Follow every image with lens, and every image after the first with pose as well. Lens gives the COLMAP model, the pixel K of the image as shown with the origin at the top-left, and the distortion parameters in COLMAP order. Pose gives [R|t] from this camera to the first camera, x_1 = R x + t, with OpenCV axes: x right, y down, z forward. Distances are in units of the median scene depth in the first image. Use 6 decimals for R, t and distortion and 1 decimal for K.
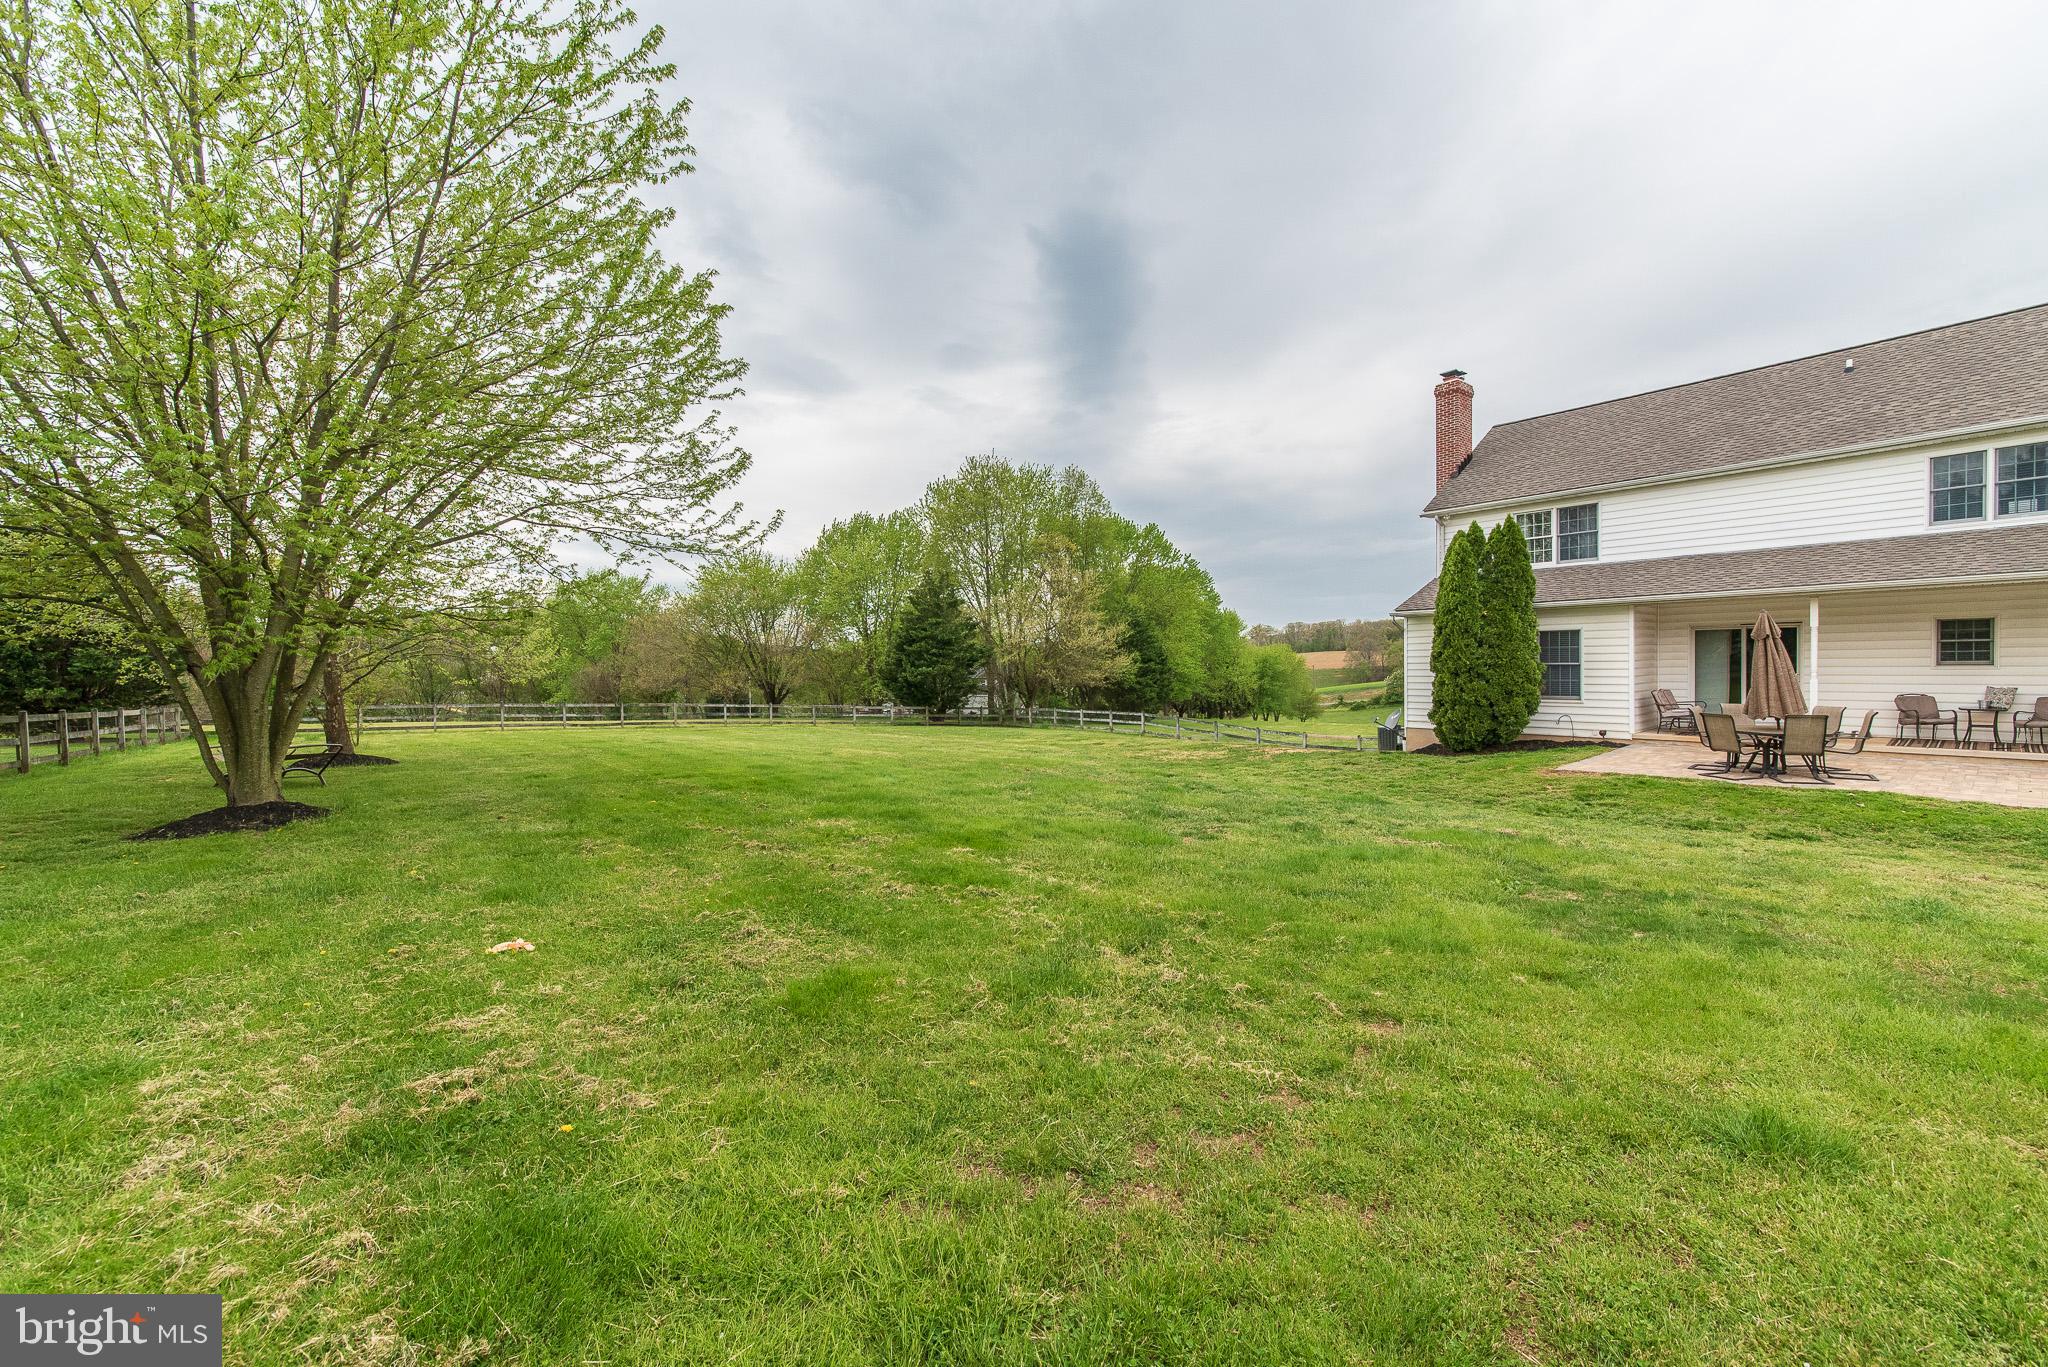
lens RADIAL K [[815.2, 0, 1024.0], [0, 815.2, 683.5], [0, 0, 1]] dist [-0.000033, 0.000135]
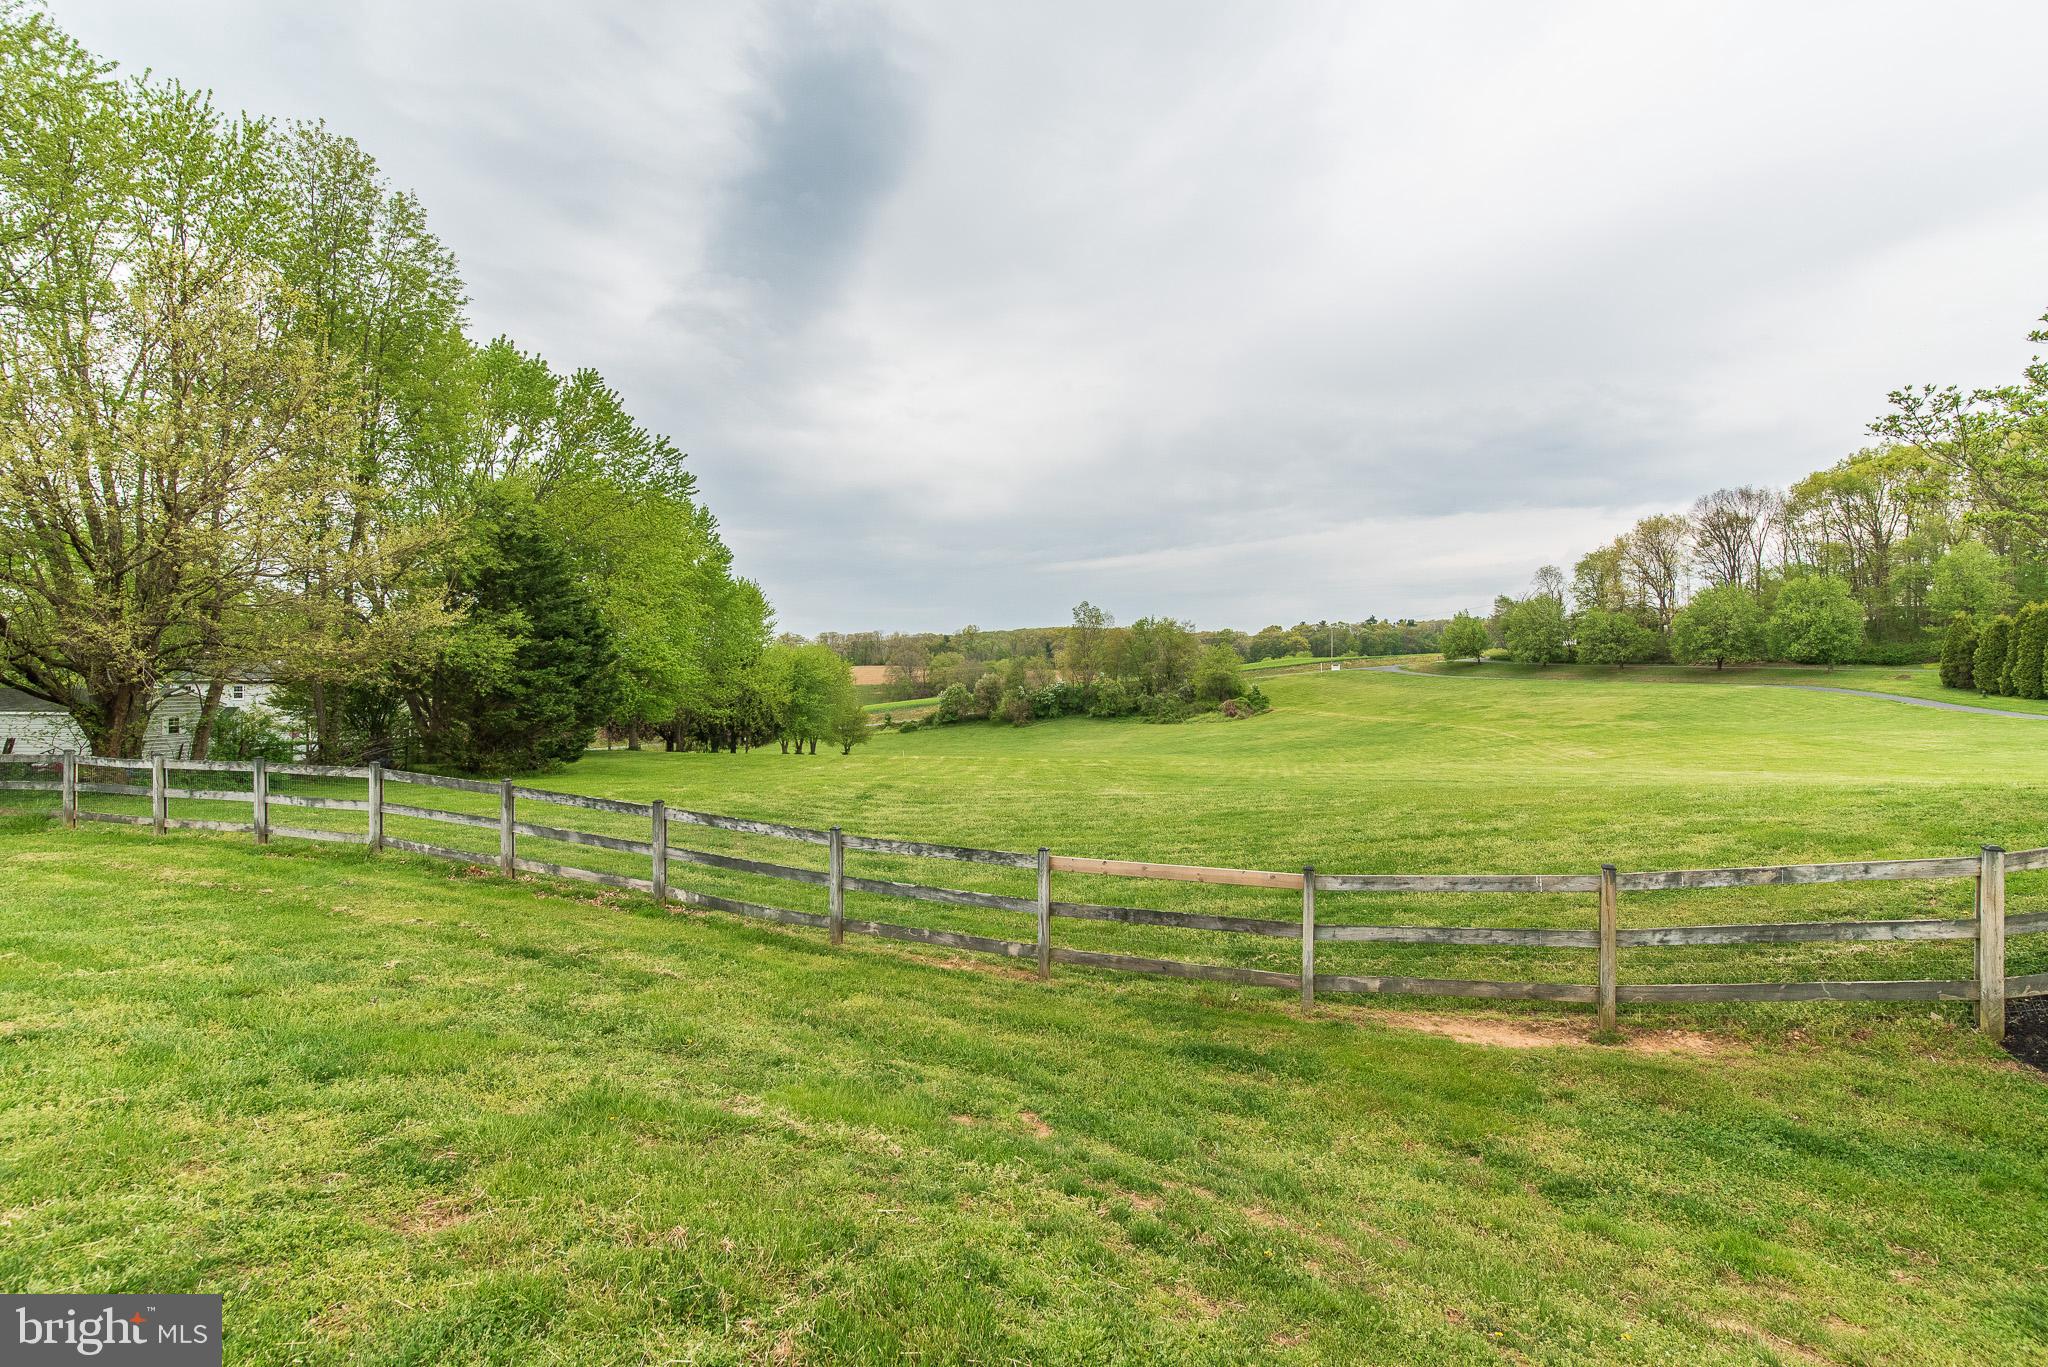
lens RADIAL K [[897.0, 0, 1024.0], [0, 897.0, 683.5], [0, 0, 1]] dist [-0.001177, -0.000021]
pose [[0.858010, 0.017254, 0.513343, 0.074741], [-0.006538, 0.999722, -0.022673, 0.005470], [-0.513591, 0.016097, 0.857884, 0.272539]]
